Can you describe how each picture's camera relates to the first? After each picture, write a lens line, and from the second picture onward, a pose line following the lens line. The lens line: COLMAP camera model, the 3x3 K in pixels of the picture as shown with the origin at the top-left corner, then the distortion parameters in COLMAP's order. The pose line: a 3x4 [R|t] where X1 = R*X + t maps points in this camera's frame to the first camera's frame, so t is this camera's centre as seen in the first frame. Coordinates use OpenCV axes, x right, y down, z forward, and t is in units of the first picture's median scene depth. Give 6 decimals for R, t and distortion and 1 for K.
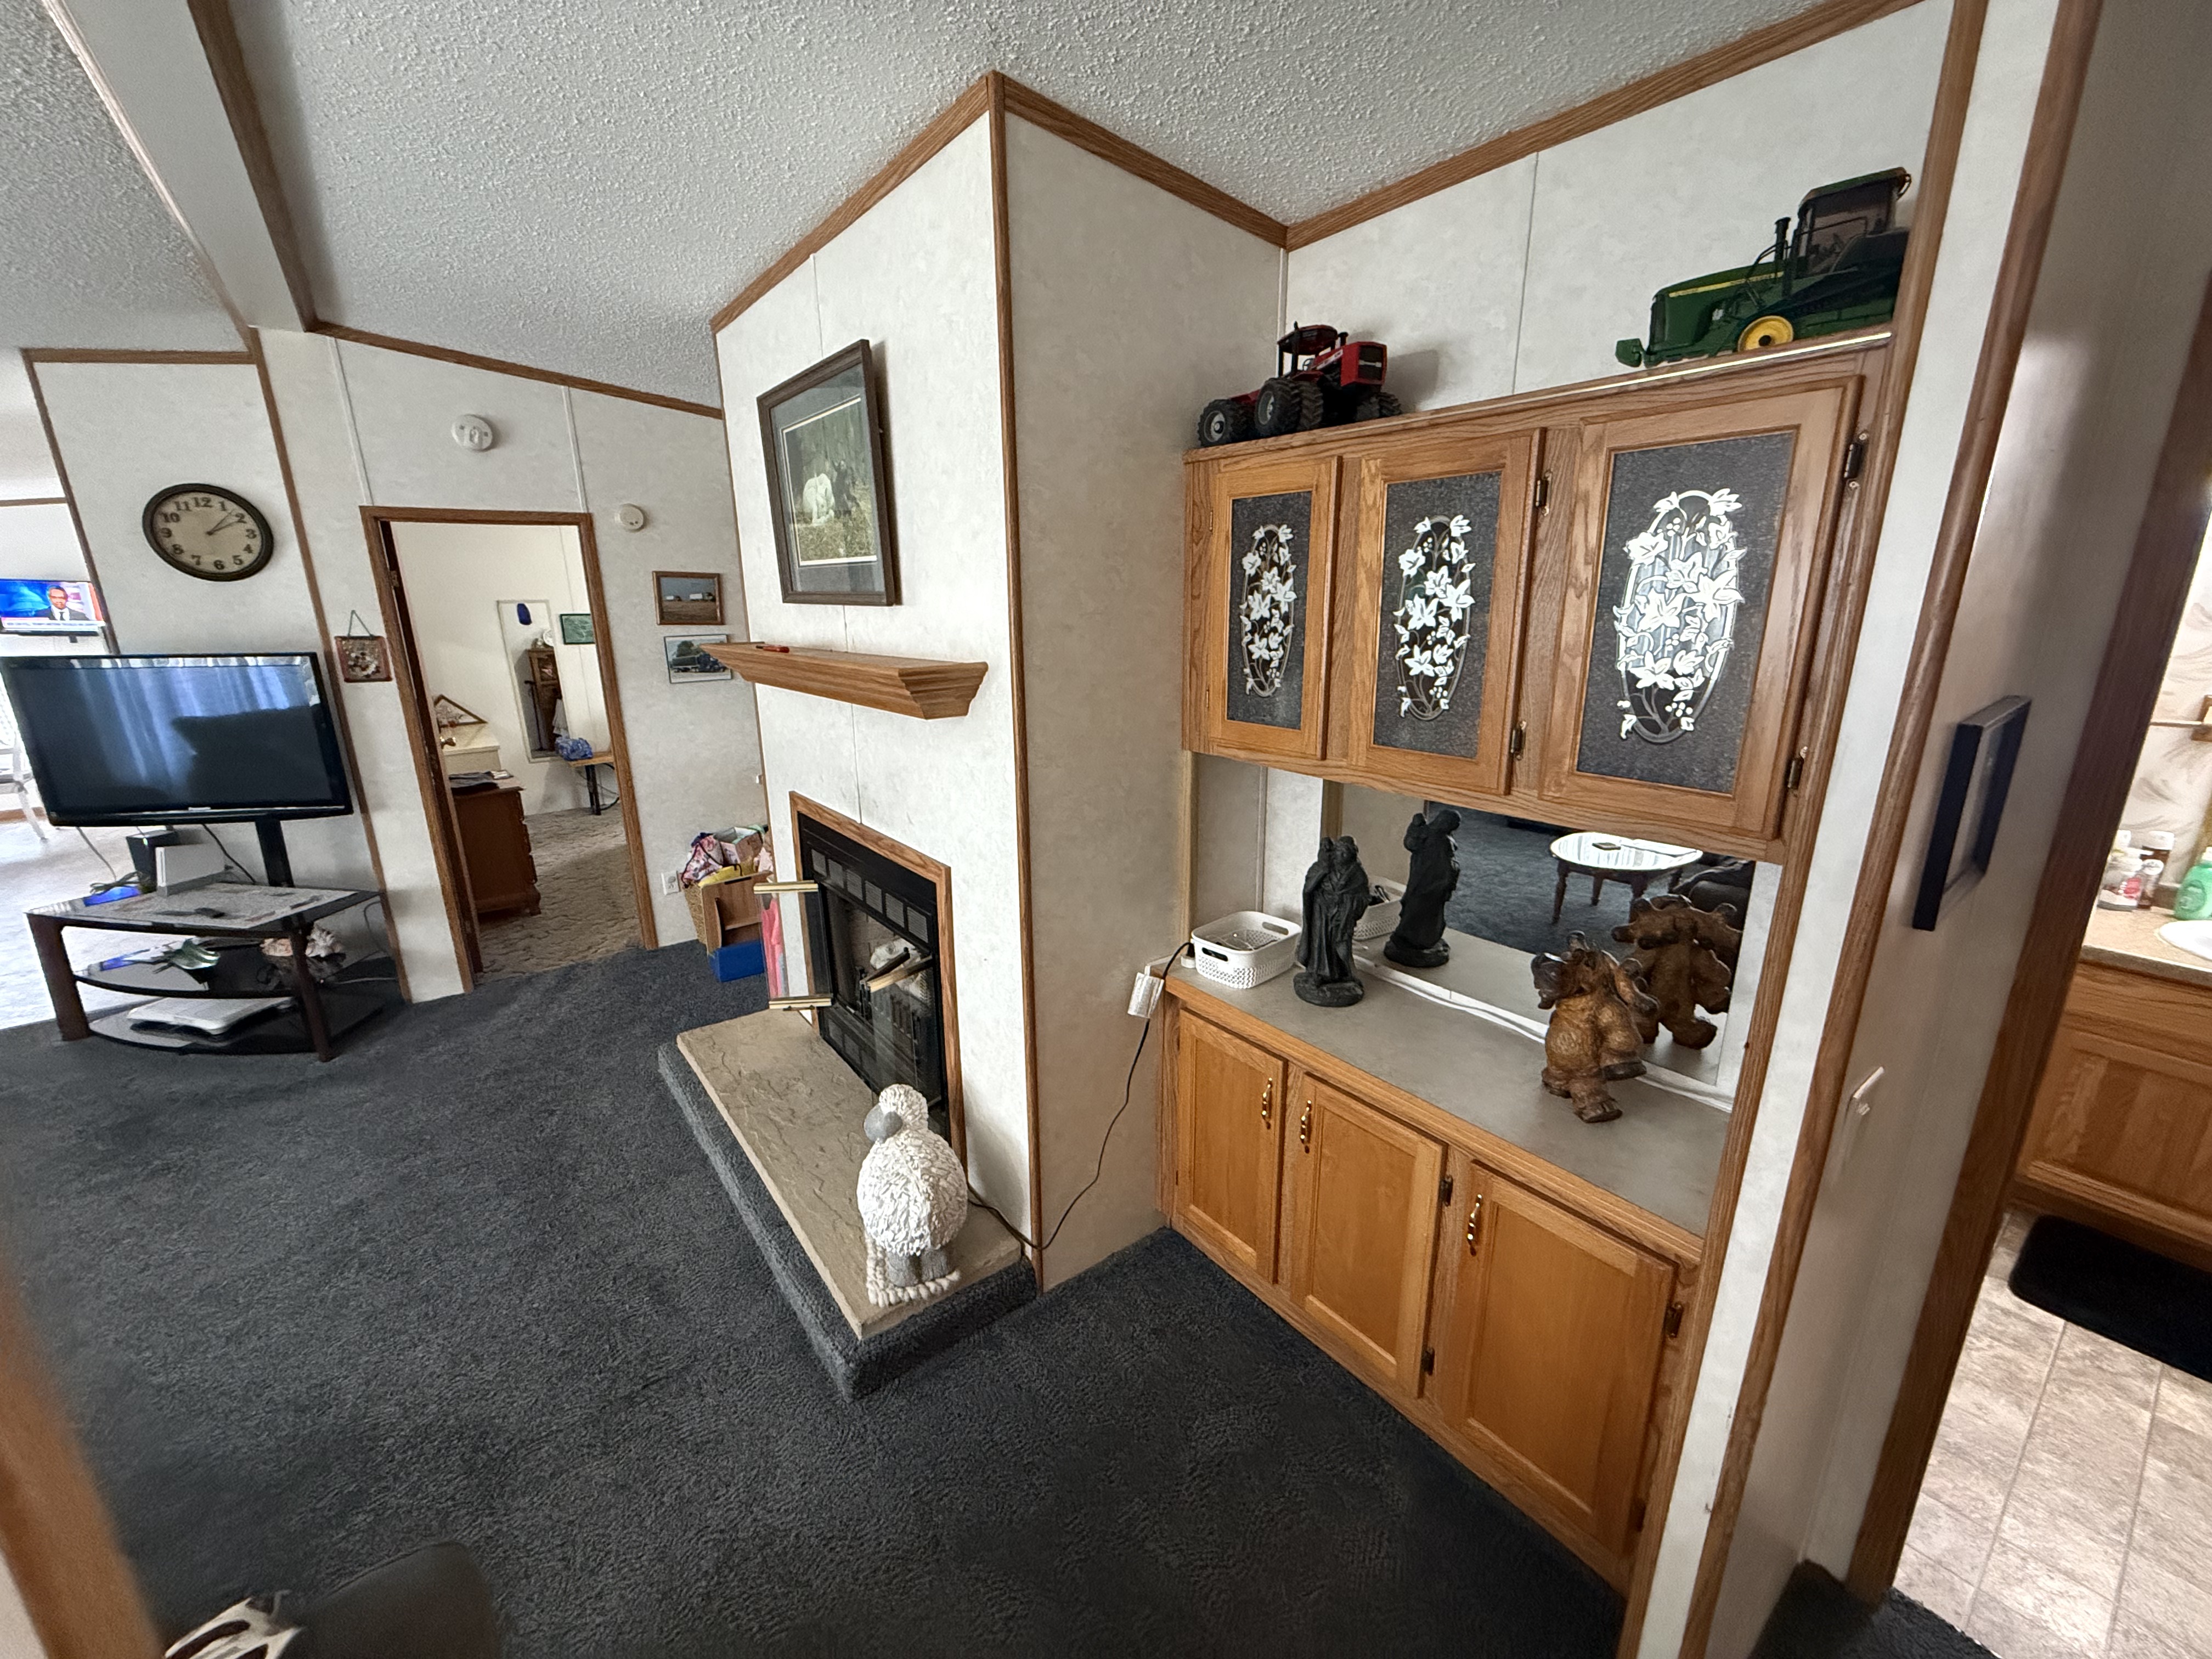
lens RADIAL K [[882.9, 0, 1094.0], [0, 882.9, 832.5], [0, 0, 1]] dist [-0.000398, 0.000173]
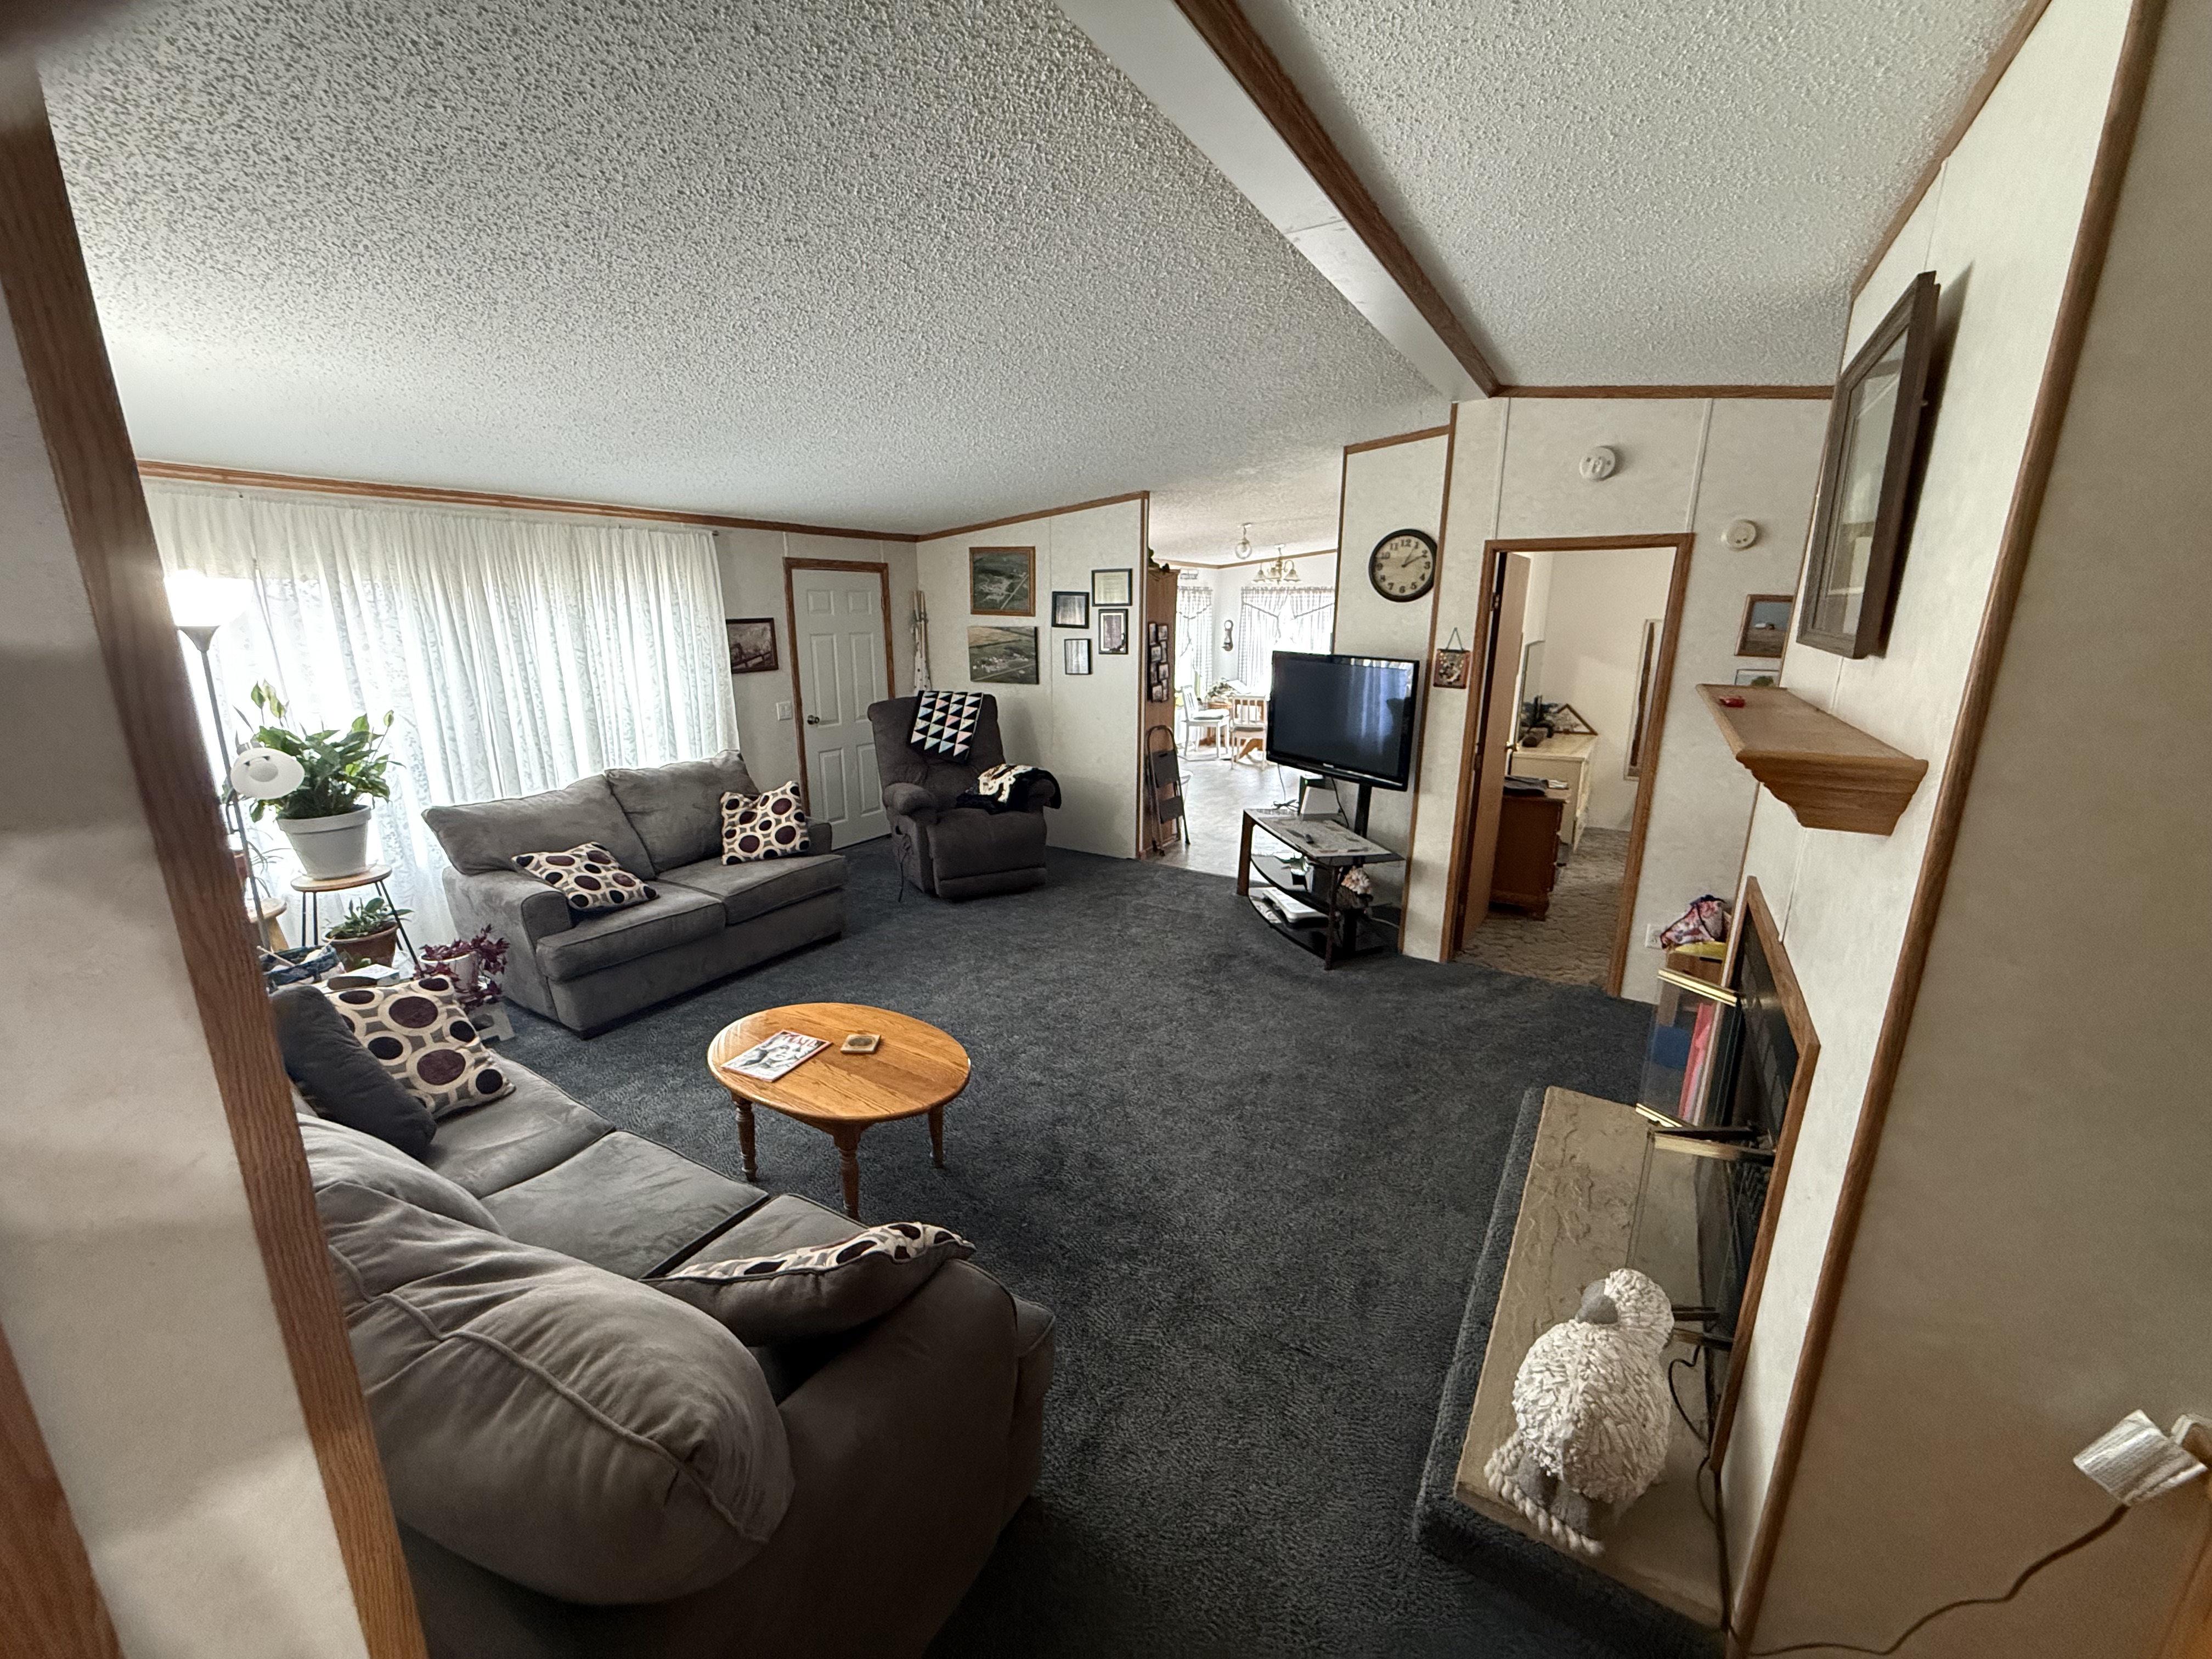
lens RADIAL K [[882.9, 0, 1102.4], [0, 882.9, 833.3], [0, 0, 1]] dist [-0.000398, 0.000173]
pose [[0.363750, 0.245851, -0.898467, 0.129360], [-0.256696, 0.953651, 0.157026, -0.051440], [0.895429, 0.173515, 0.409999, 0.128885]]
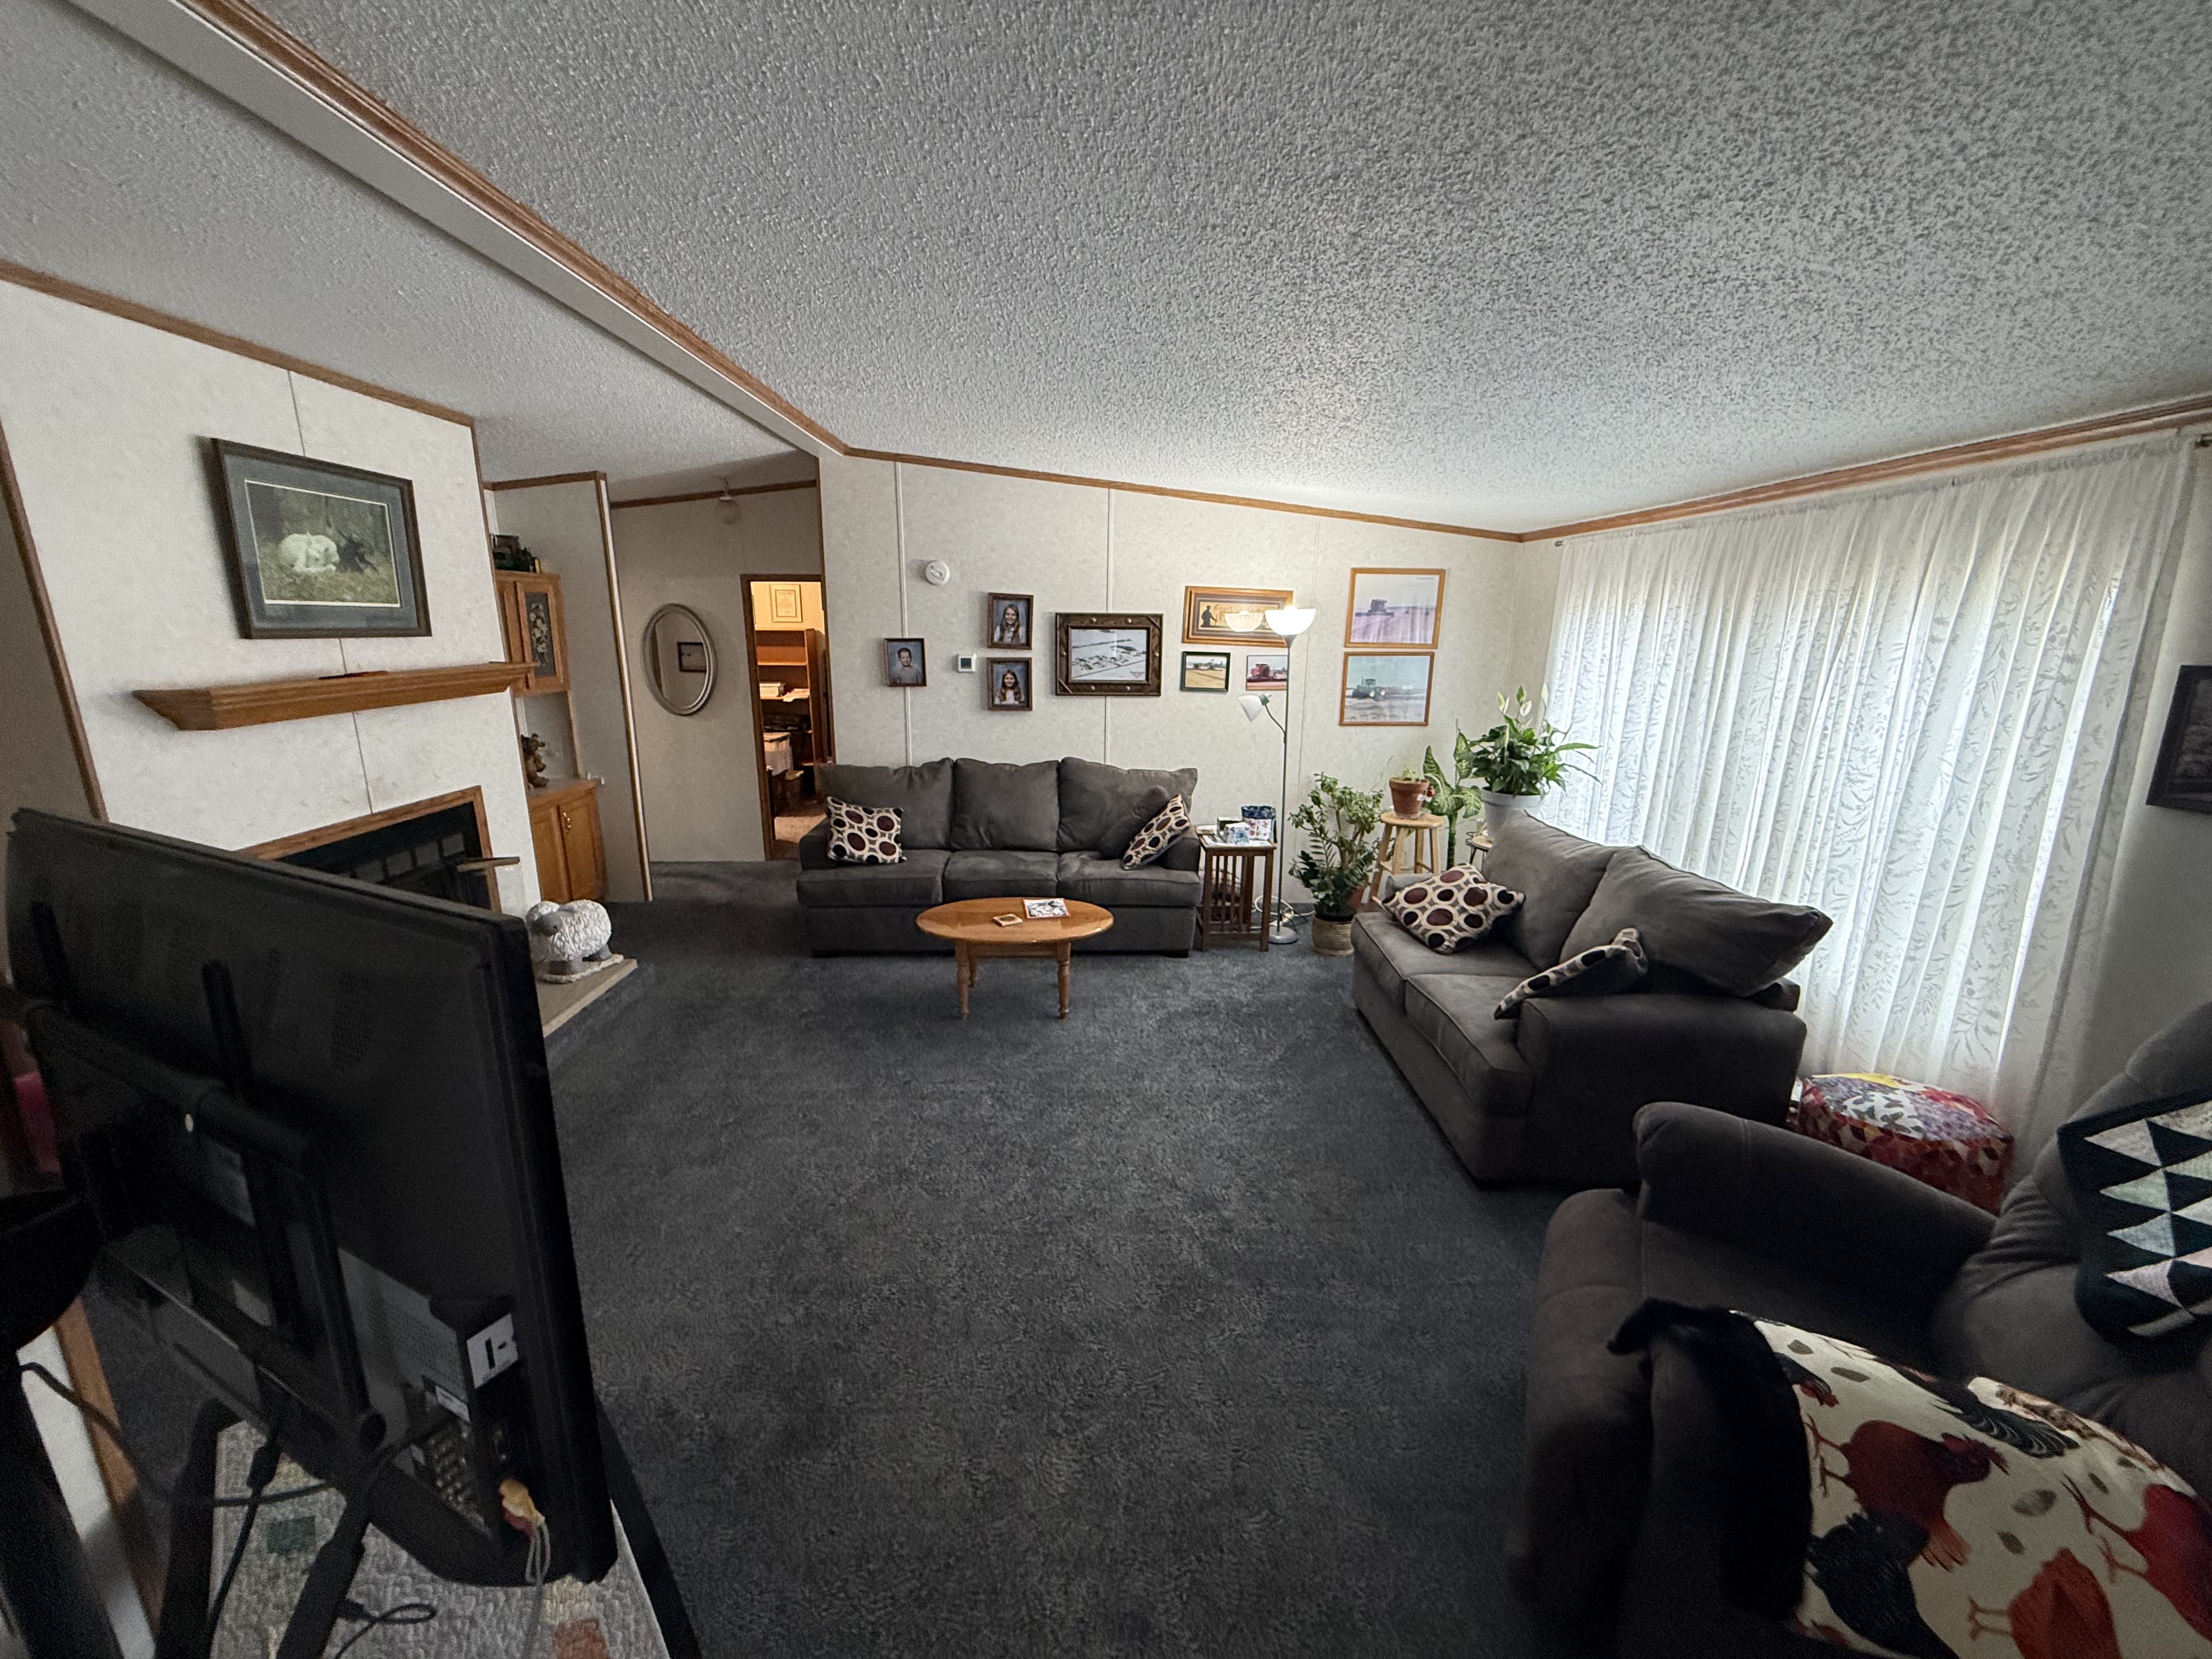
lens RADIAL K [[882.9, 0, 1097.9], [0, 882.9, 834.1], [0, 0, 1]] dist [-0.000398, 0.000173]
pose [[-0.803724, -0.132490, 0.580063, -1.365388], [0.161074, 0.890043, 0.426472, -0.264048], [-0.572785, 0.436199, -0.694009, 0.977245]]
